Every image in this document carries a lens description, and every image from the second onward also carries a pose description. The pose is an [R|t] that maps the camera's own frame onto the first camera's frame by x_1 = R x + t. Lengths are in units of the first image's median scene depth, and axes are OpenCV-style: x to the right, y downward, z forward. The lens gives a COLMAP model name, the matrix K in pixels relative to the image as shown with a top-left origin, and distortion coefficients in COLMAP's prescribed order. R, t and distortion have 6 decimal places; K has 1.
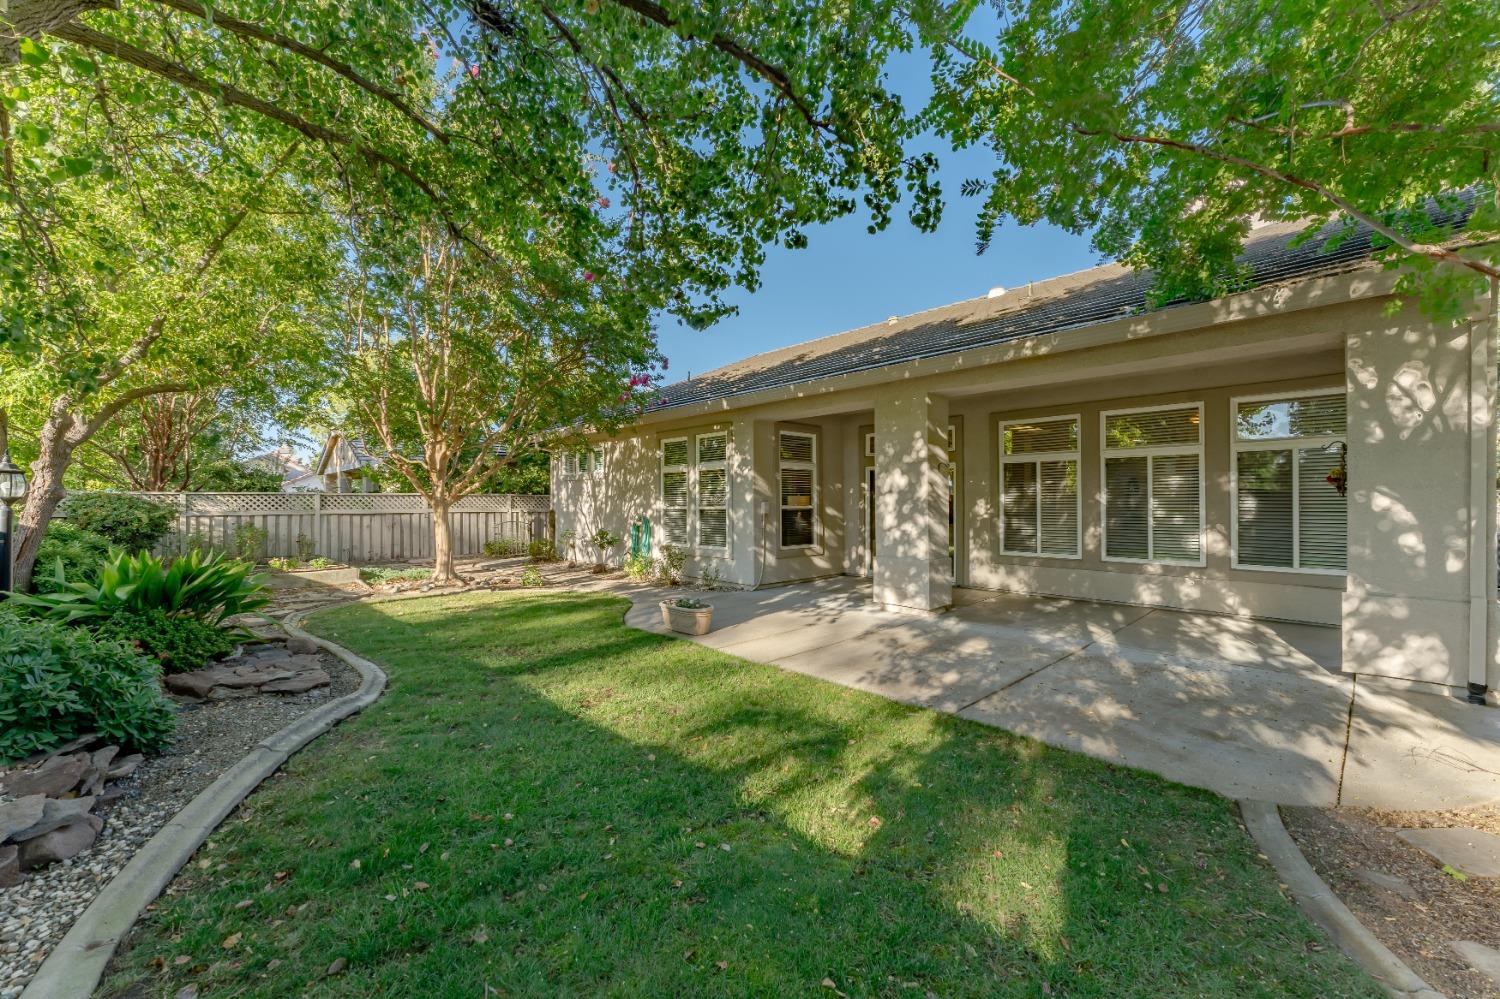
lens RADIAL K [[607.5, 0, 750.1], [0, 607.5, 504.3], [0, 0, 1]] dist [0.001212, 0.000820]
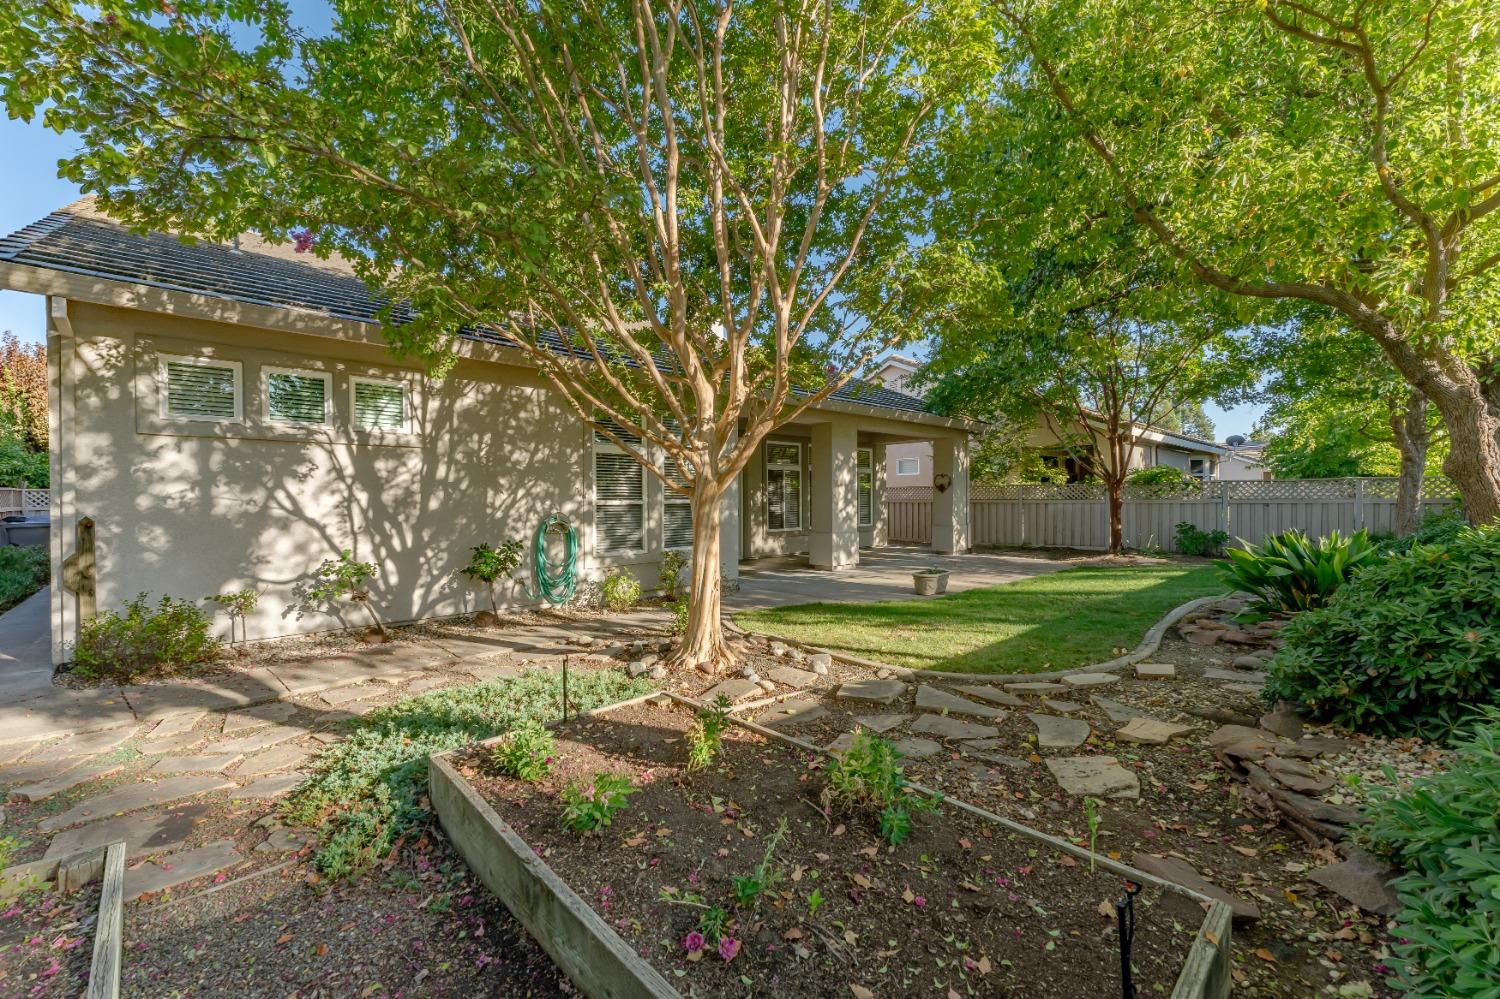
lens RADIAL K [[607.5, 0, 742.3], [0, 607.5, 497.2], [0, 0, 1]] dist [0.001212, 0.000820]
pose [[0.029566, 0.004528, 0.999553, -0.829110], [0.009986, 0.999939, -0.004825, 0.008324], [-0.999513, 0.010124, 0.029519, 0.810335]]
